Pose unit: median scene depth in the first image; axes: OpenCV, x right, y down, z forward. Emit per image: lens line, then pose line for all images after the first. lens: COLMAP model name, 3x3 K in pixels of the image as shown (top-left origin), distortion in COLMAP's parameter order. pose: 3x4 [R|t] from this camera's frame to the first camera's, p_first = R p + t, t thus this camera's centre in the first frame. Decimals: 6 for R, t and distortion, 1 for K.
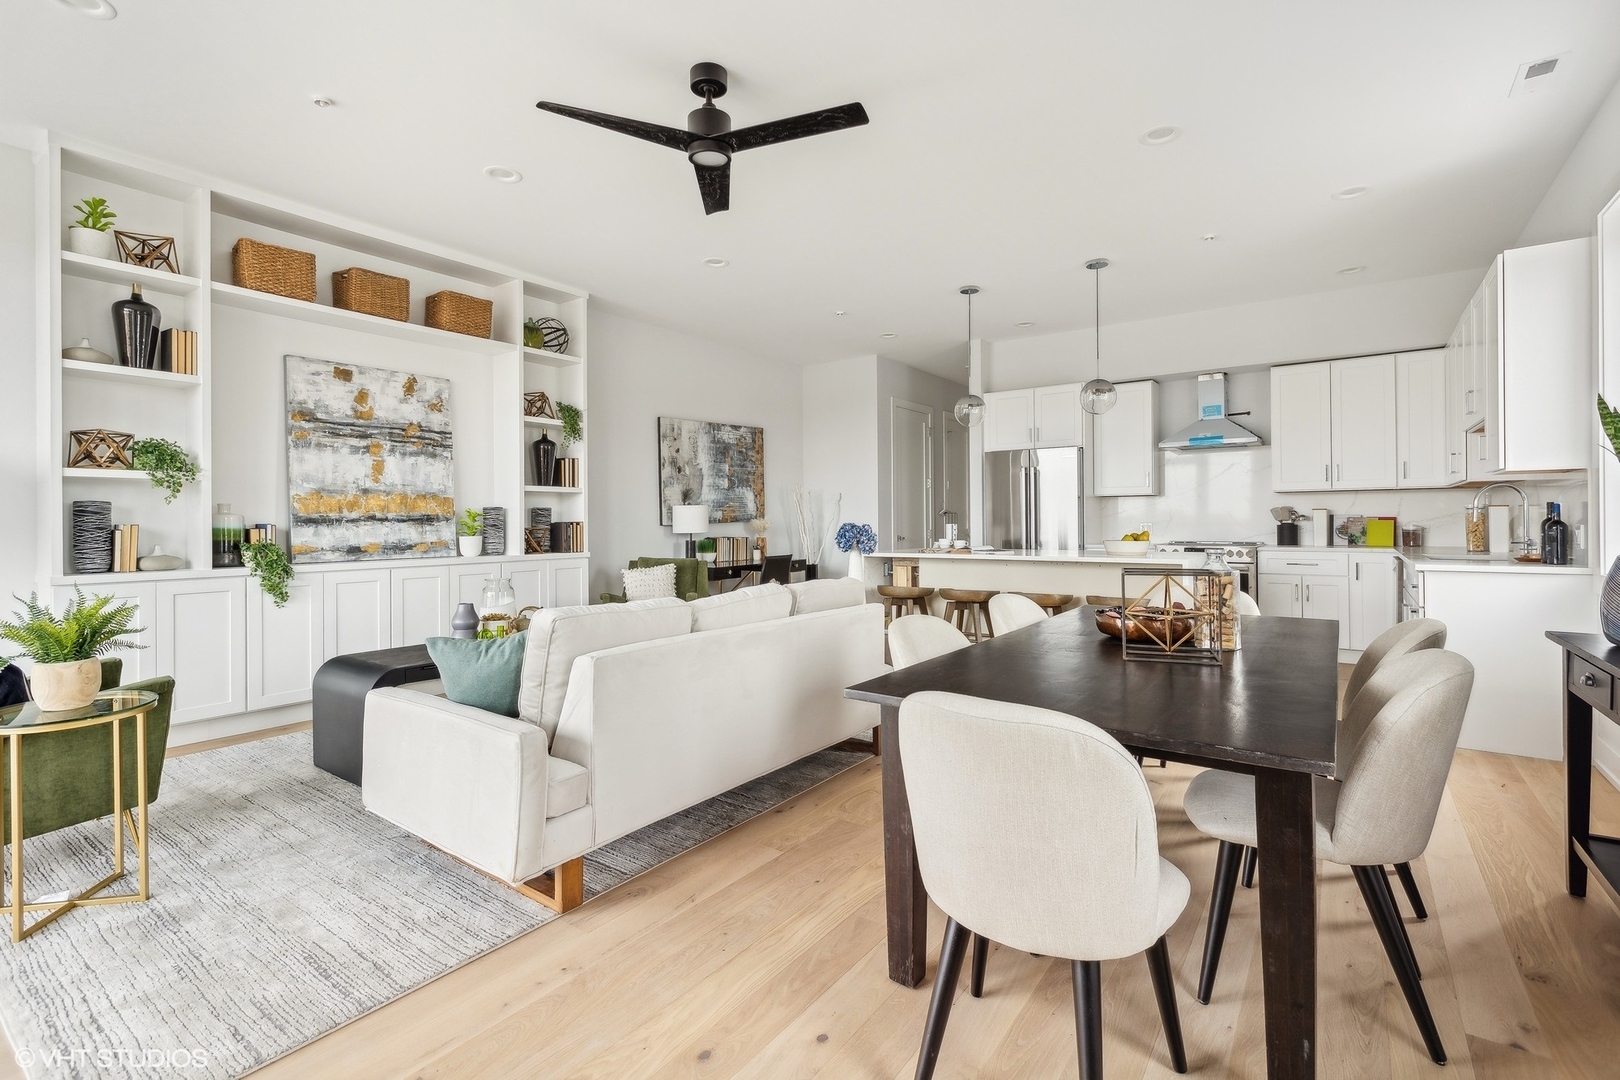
lens RADIAL K [[738.0, 0, 804.6], [0, 738.0, 521.1], [0, 0, 1]] dist [0.004644, 0.000079]
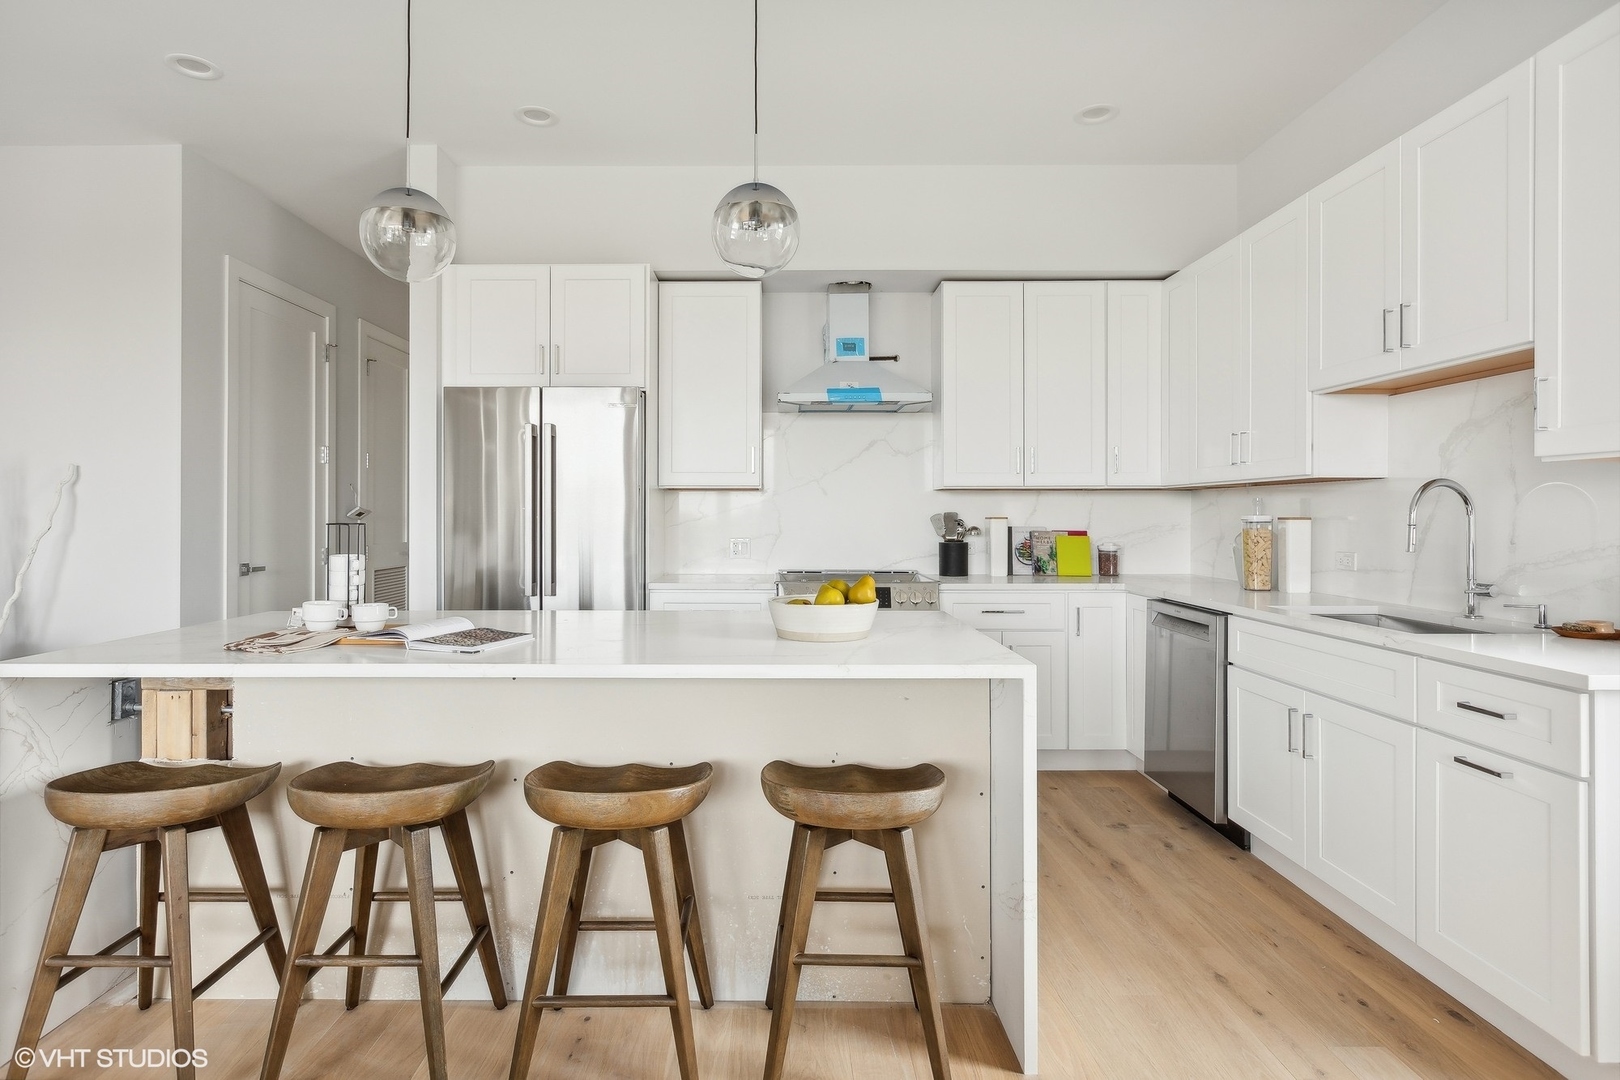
lens RADIAL K [[840.1, 0, 779.3], [0, 840.1, 514.2], [0, 0, 1]] dist [0.004564, -0.001052]
pose [[0.803824, 0.008995, 0.594799, 0.130732], [-0.005990, 0.999957, -0.007027, -0.014190], [-0.594837, 0.002085, 0.803844, 0.579230]]
